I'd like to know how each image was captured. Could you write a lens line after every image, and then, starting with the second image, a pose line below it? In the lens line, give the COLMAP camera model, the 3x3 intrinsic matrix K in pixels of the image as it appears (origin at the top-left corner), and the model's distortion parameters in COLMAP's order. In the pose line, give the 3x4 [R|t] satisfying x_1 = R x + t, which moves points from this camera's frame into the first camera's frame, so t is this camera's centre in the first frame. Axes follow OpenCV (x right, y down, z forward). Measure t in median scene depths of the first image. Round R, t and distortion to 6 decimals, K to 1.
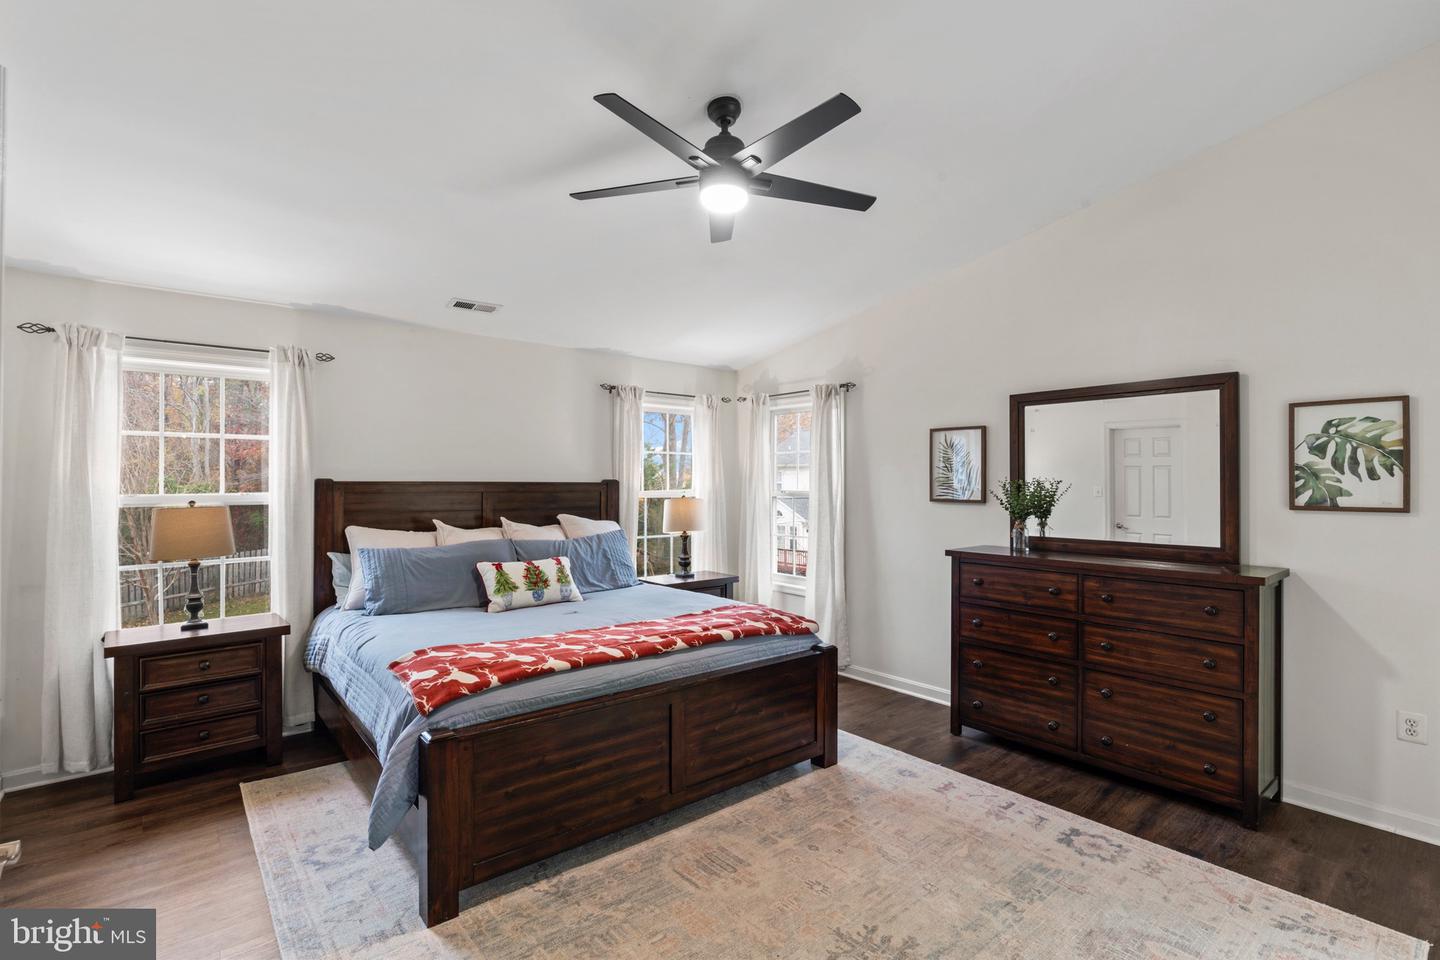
lens RADIAL K [[694.0, 0, 721.5], [0, 694.0, 480.4], [0, 0, 1]] dist [0.000694, 0.000217]
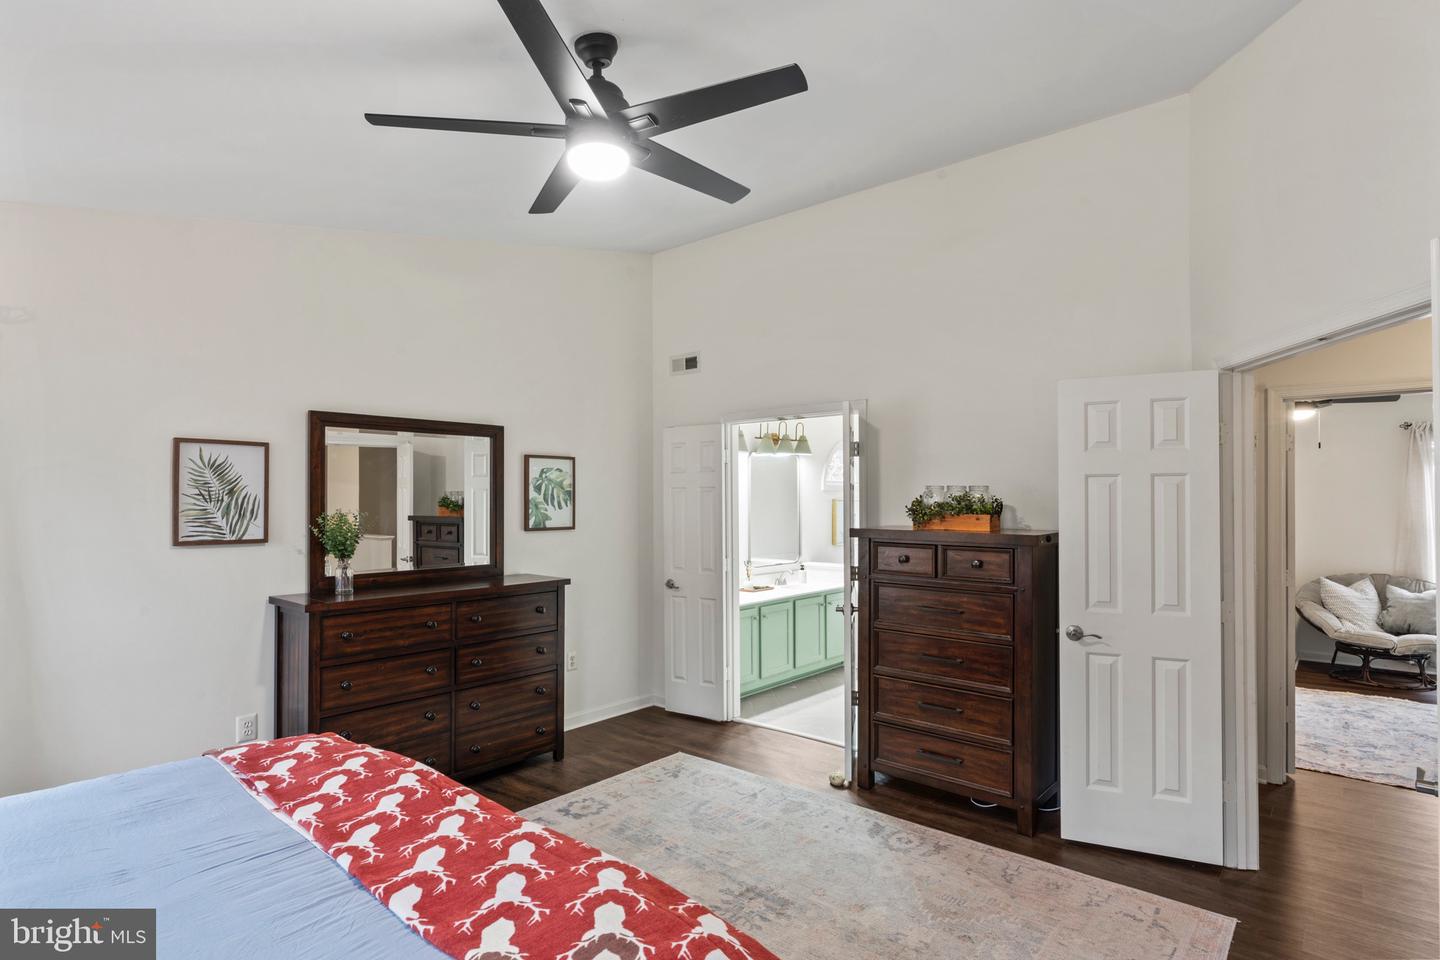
lens RADIAL K [[769.6, 0, 720.7], [0, 769.6, 491.7], [0, 0, 1]] dist [-0.004438, -0.000267]
pose [[-0.188437, 0.006683, 0.982062, -0.768124], [-0.002873, 0.999969, -0.007357, -0.026369], [-0.982081, -0.004207, -0.188412, 0.908331]]
